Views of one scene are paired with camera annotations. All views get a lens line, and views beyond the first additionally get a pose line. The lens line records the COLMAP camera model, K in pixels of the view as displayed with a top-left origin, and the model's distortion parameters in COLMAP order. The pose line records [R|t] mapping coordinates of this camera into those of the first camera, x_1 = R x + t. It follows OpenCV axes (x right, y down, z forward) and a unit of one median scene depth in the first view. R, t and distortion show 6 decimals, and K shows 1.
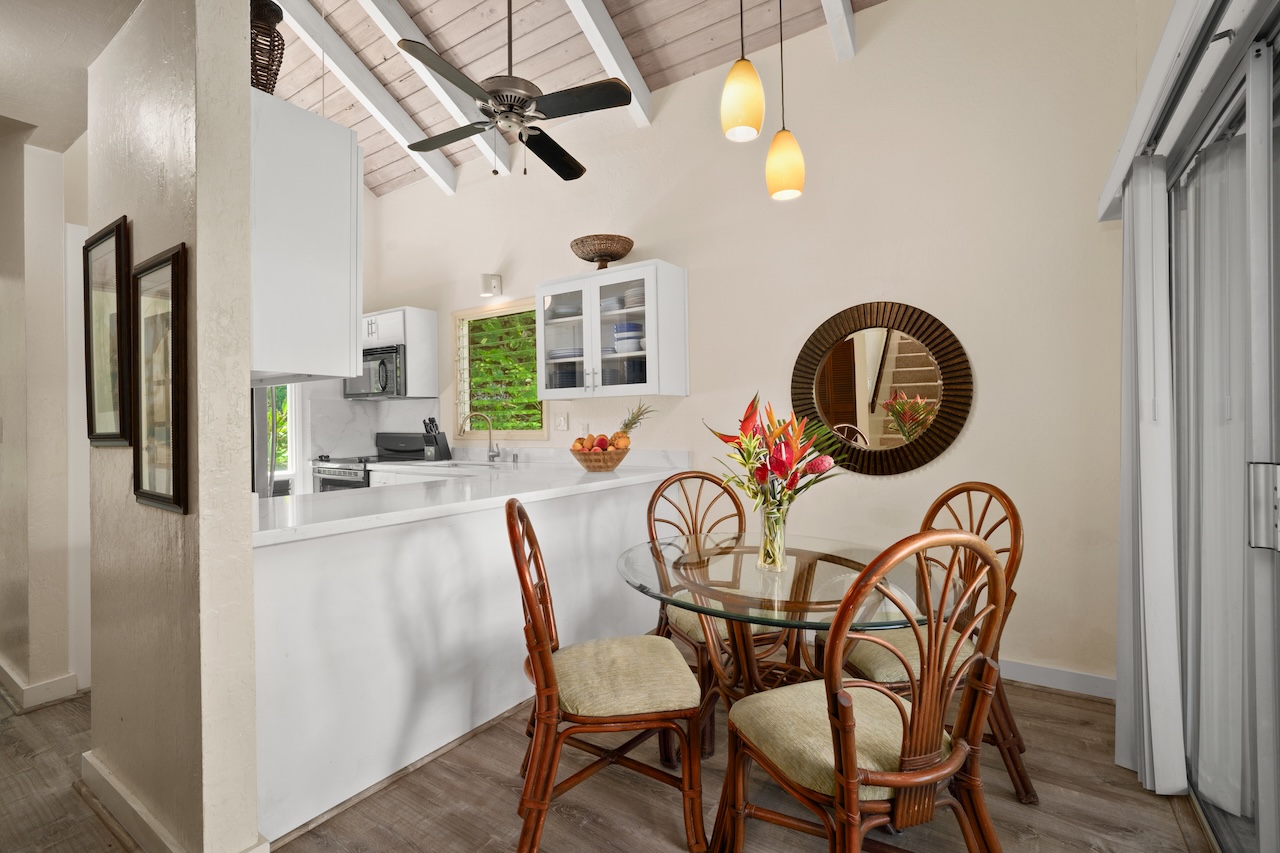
lens RADIAL K [[594.7, 0, 631.9], [0, 594.7, 429.1], [0, 0, 1]] dist [-0.034681, 0.009404]
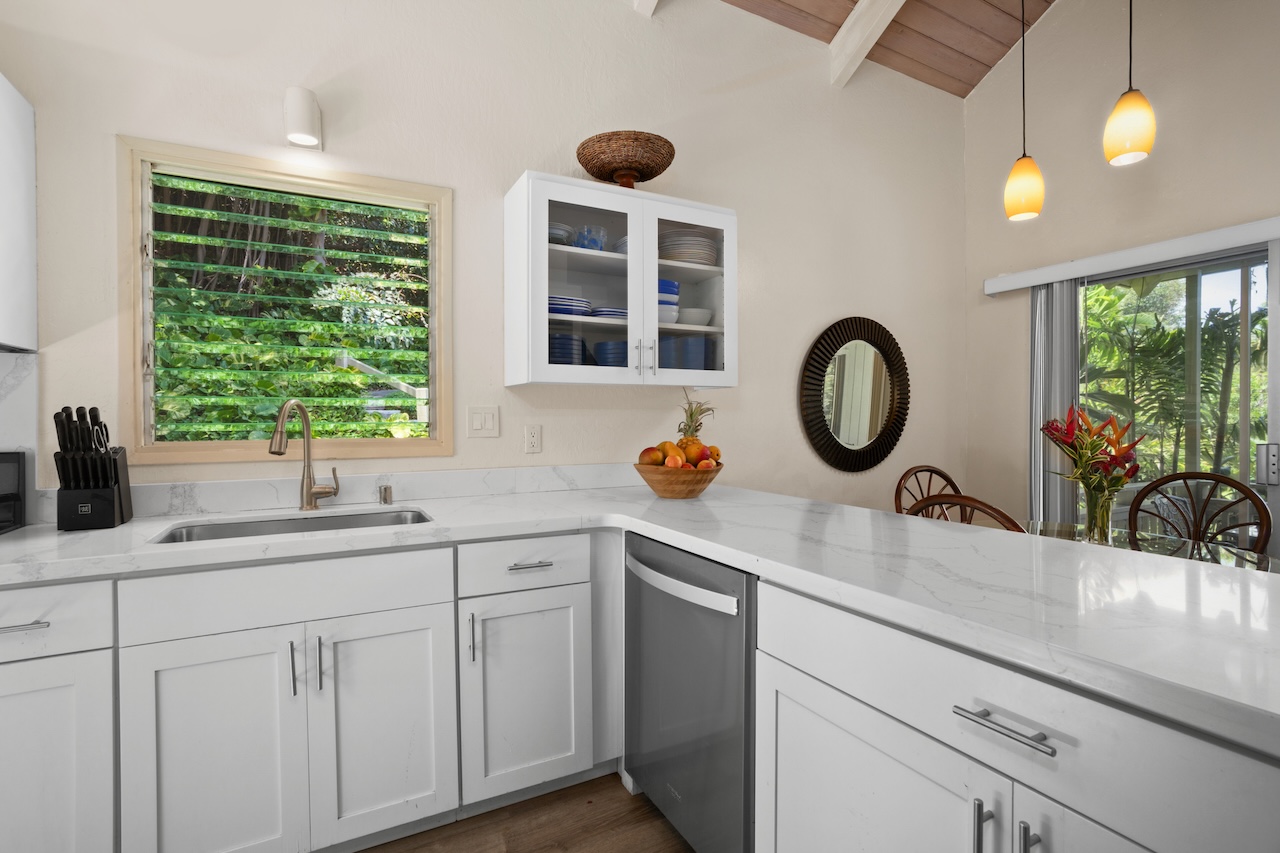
lens RADIAL K [[594.7, 0, 625.3], [0, 594.7, 418.4], [0, 0, 1]] dist [-0.034681, 0.009404]
pose [[0.472253, 0.009767, 0.881409, -0.495859], [0.004419, 0.999900, -0.013447, -0.006532], [-0.881452, 0.010245, 0.472162, 0.551391]]
